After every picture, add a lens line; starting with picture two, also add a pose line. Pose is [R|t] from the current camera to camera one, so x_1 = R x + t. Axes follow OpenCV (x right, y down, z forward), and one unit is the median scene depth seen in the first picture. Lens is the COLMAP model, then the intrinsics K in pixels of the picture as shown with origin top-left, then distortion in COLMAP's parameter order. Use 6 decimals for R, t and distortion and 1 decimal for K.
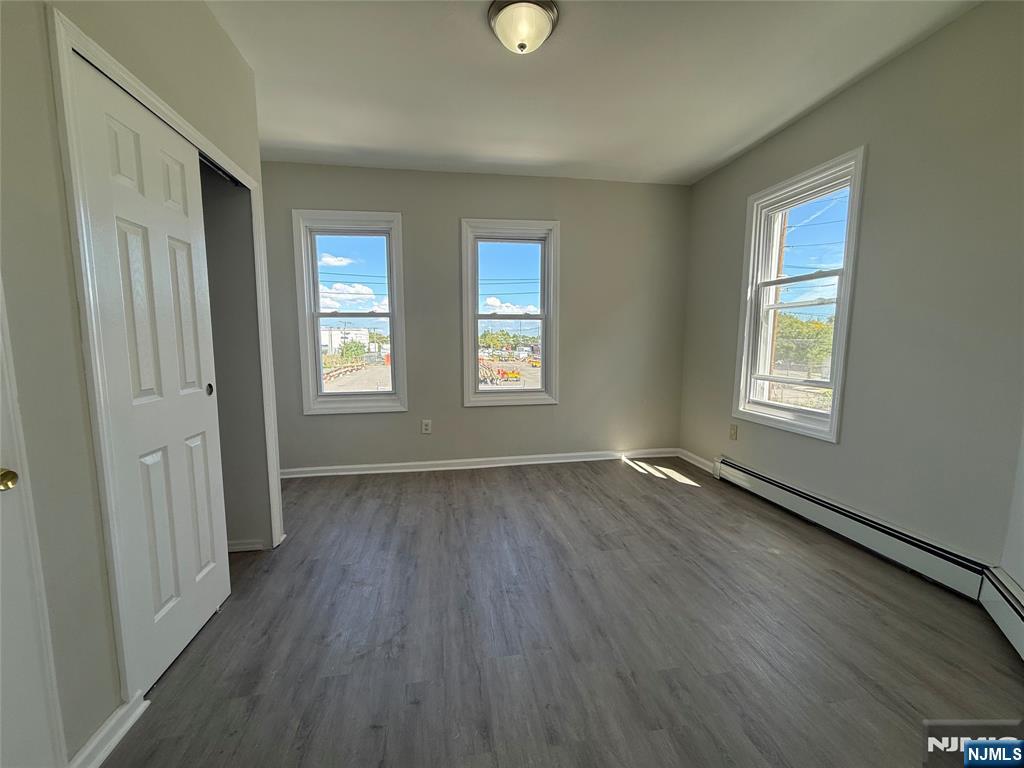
lens RADIAL K [[409.6, 0, 511.1], [0, 409.6, 384.2], [0, 0, 1]] dist [-0.004648, 0.000916]
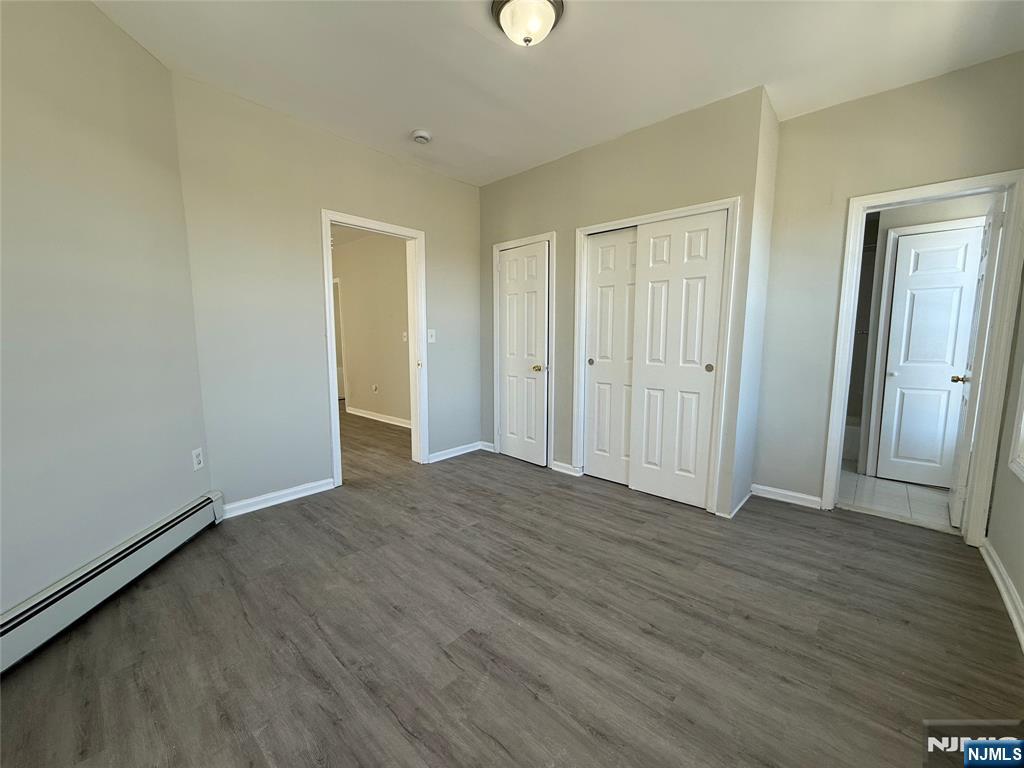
lens RADIAL K [[409.6, 0, 512.5], [0, 409.6, 384.6], [0, 0, 1]] dist [-0.004648, 0.000916]
pose [[-0.786525, 0.070447, -0.613527, 0.534396], [-0.066274, 0.978106, 0.197271, -0.147162], [0.613992, 0.195820, -0.764636, 1.400316]]
